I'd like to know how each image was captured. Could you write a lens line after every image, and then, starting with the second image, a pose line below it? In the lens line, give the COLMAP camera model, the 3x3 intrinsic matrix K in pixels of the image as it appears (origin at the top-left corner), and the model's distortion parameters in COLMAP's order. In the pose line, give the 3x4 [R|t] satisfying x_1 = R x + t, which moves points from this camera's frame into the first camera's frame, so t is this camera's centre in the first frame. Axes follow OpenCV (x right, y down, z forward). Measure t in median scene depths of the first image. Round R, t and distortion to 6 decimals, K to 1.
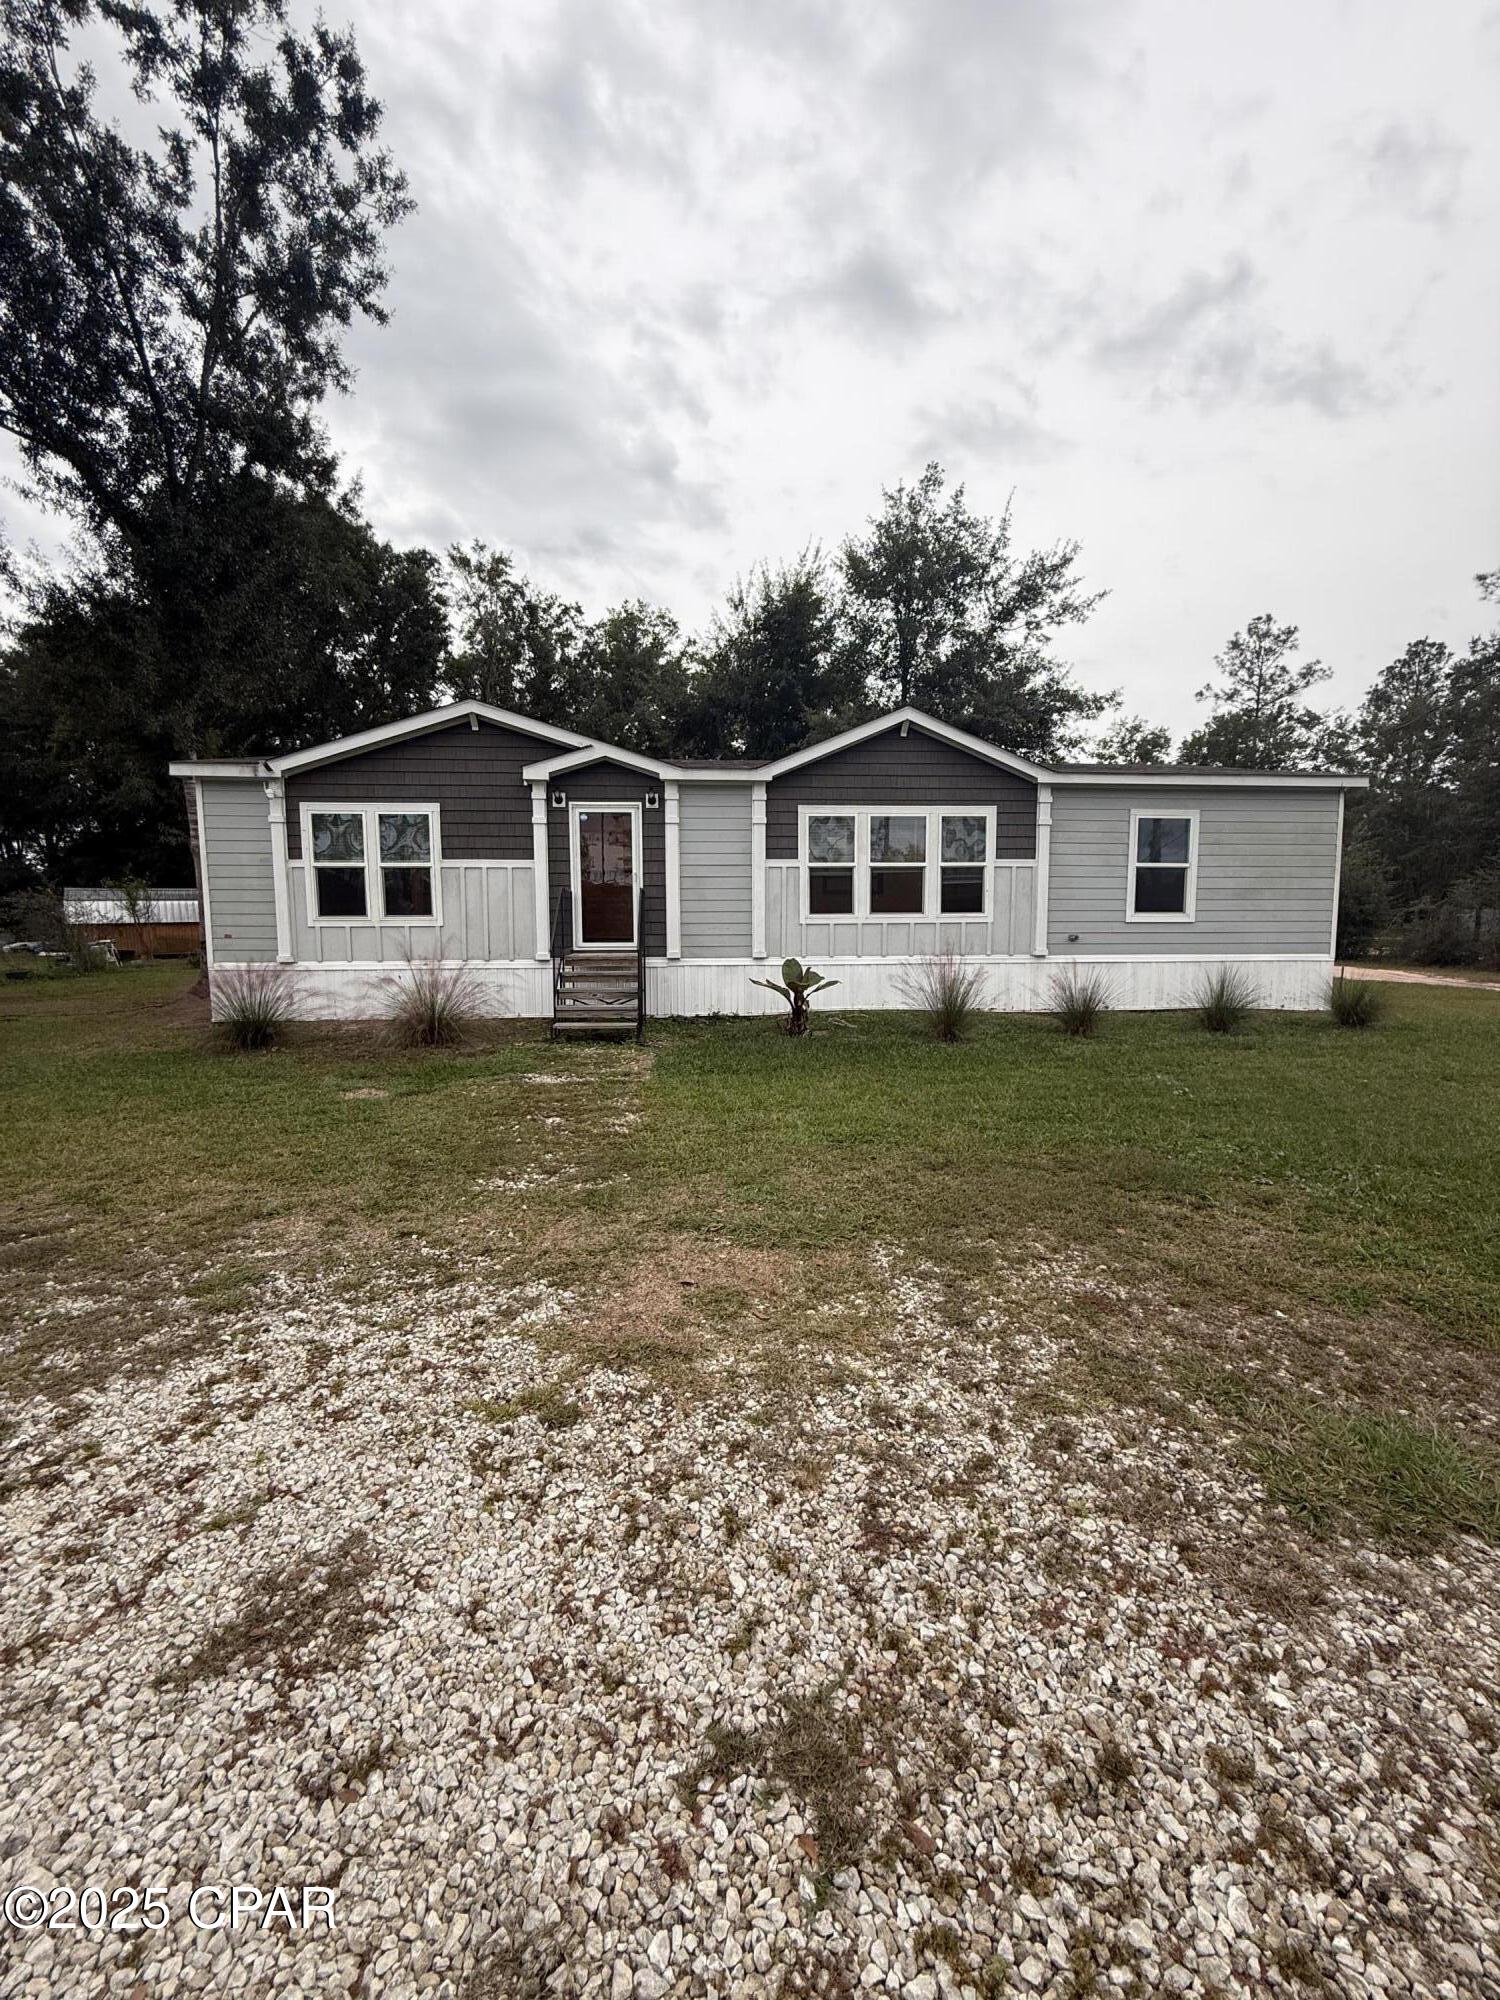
lens RADIAL K [[800.3, 0, 756.0], [0, 800.3, 993.5], [0, 0, 1]] dist [0.003142, -0.000513]
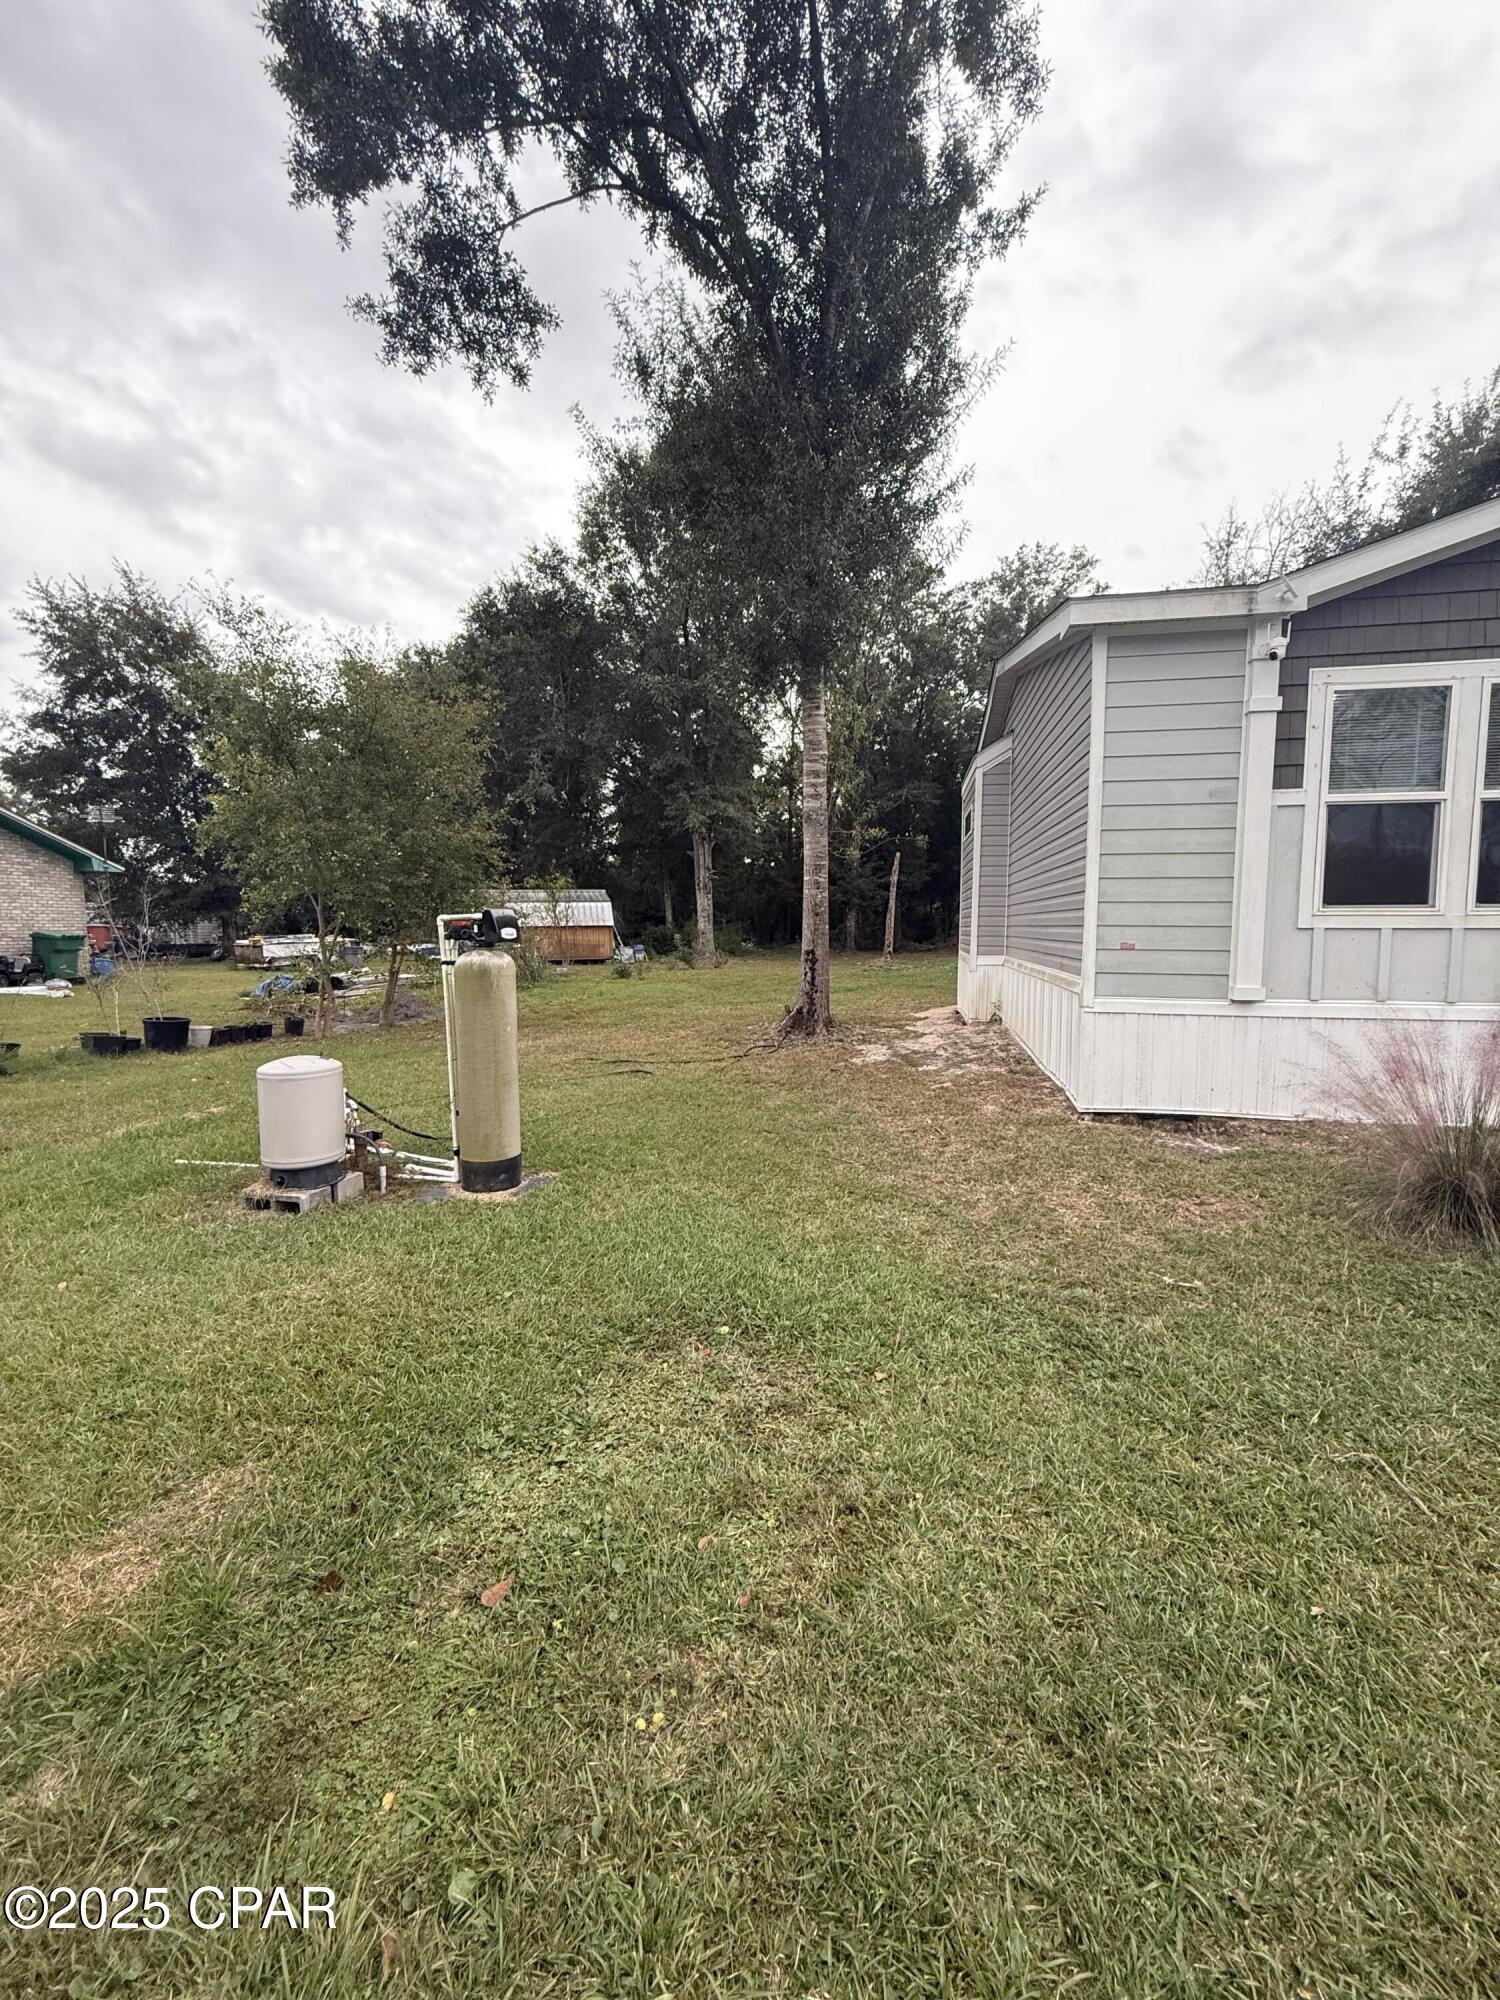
lens RADIAL K [[800.3, 0, 746.3], [0, 800.3, 995.6], [0, 0, 1]] dist [0.003142, -0.000513]
pose [[0.962874, 0.027008, -0.268598, -0.759165], [-0.029355, 0.999558, -0.004723, -0.031363], [0.268352, 0.012432, 0.963241, 0.452270]]
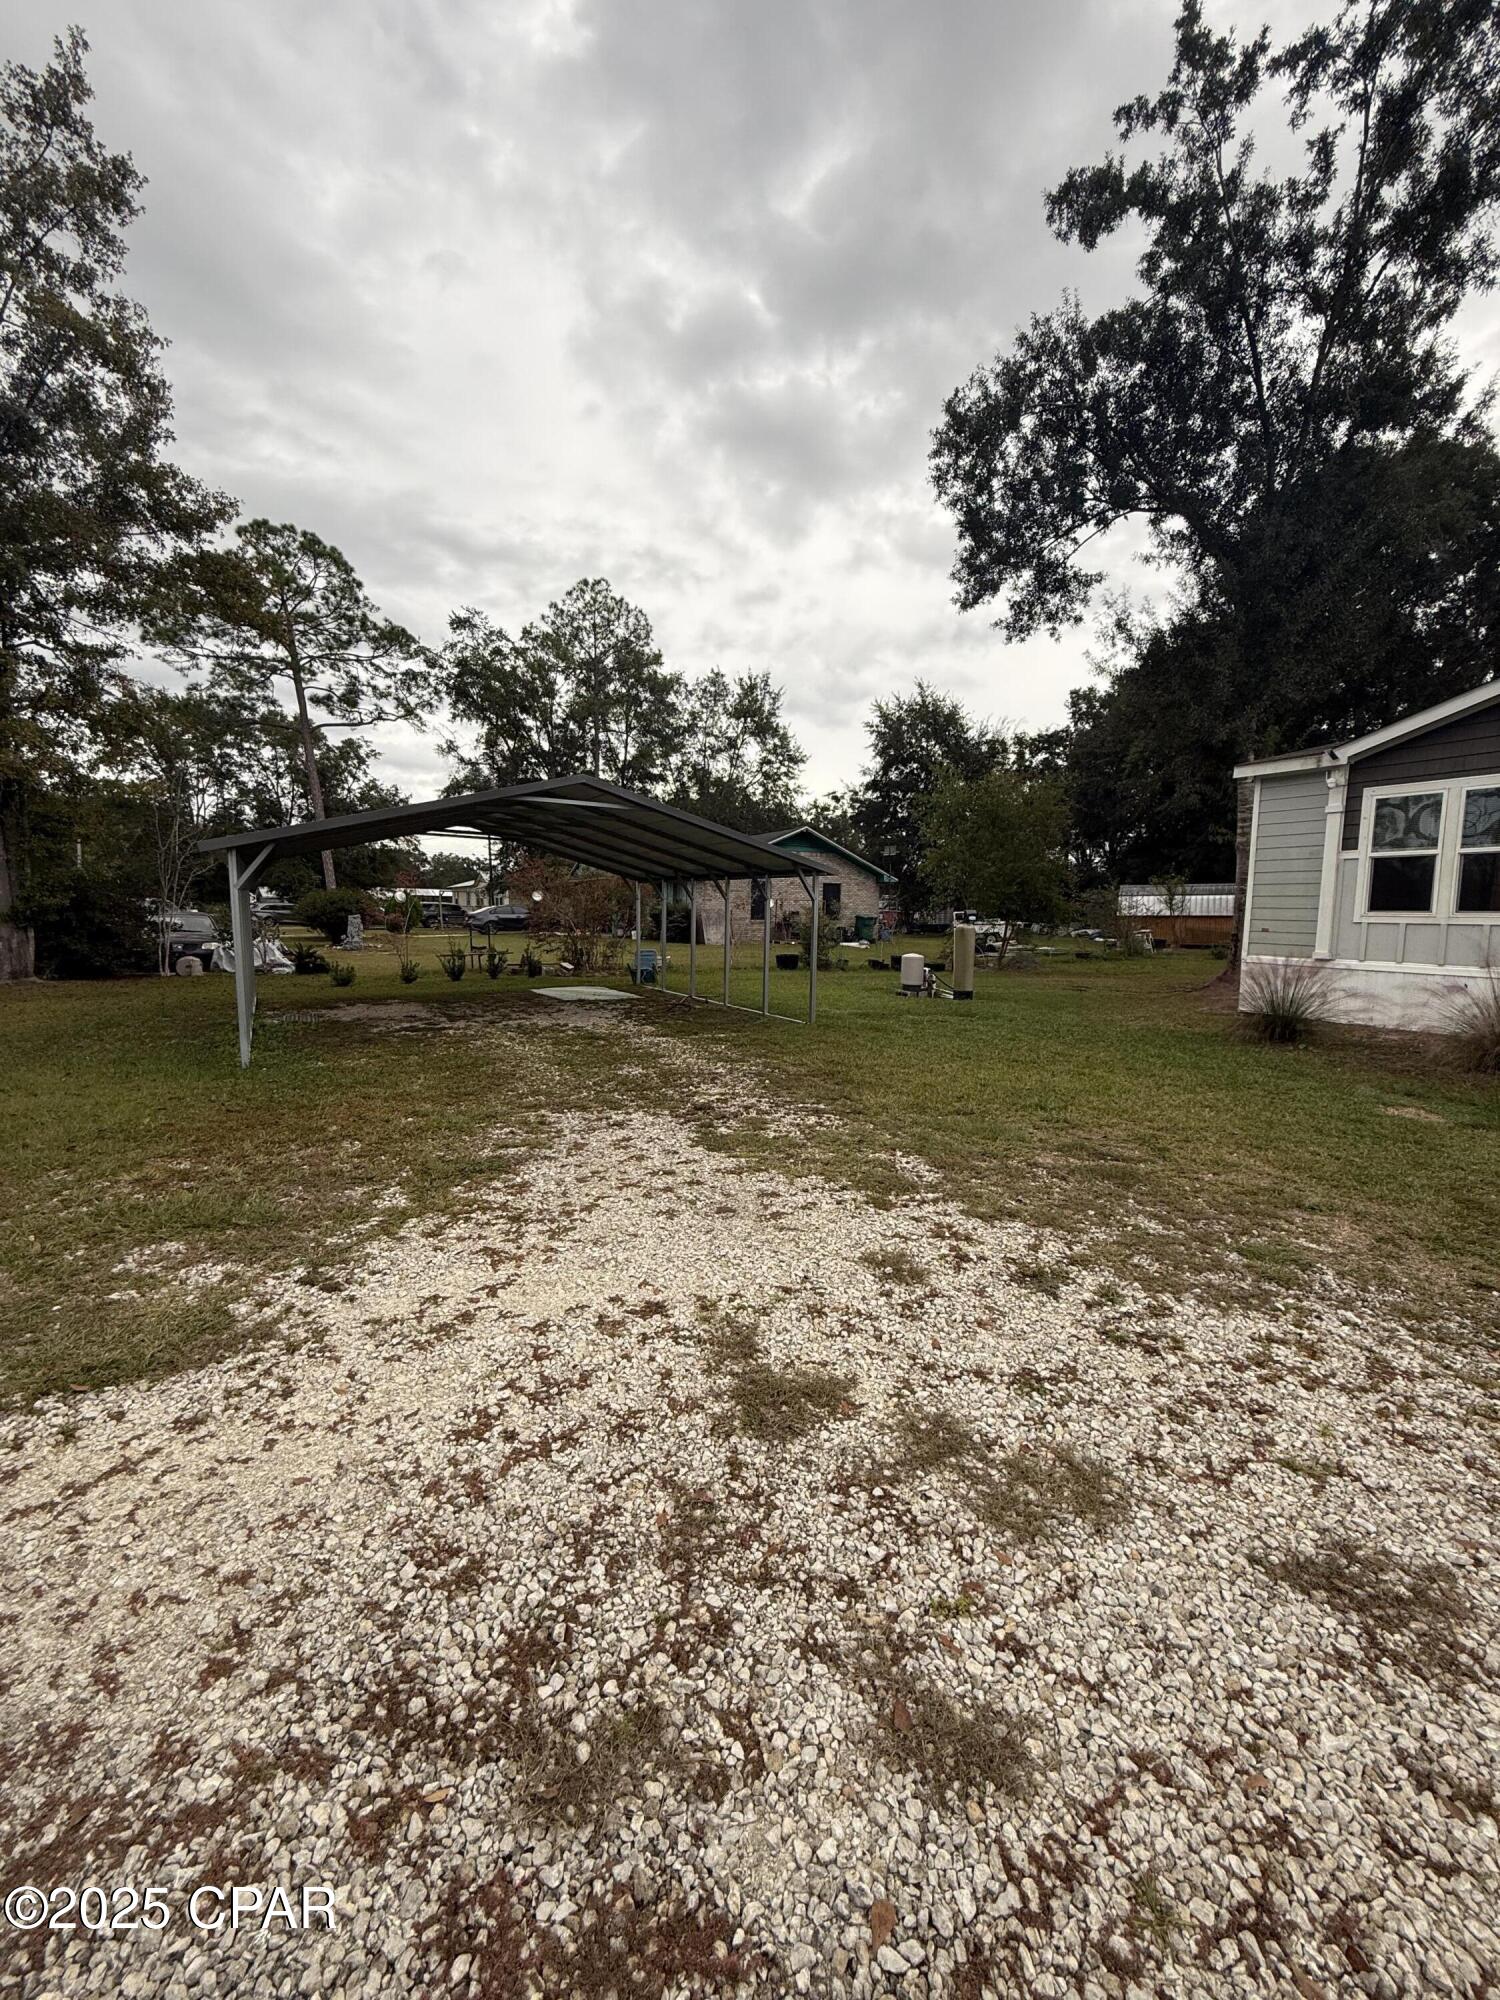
lens RADIAL K [[800.3, 0, 745.4], [0, 800.3, 993.3], [0, 0, 1]] dist [0.003142, -0.000513]
pose [[0.421521, 0.103341, -0.900911, -0.010568], [-0.097054, 0.992920, 0.068485, 0.002978], [0.901610, 0.058569, 0.428566, -0.029791]]
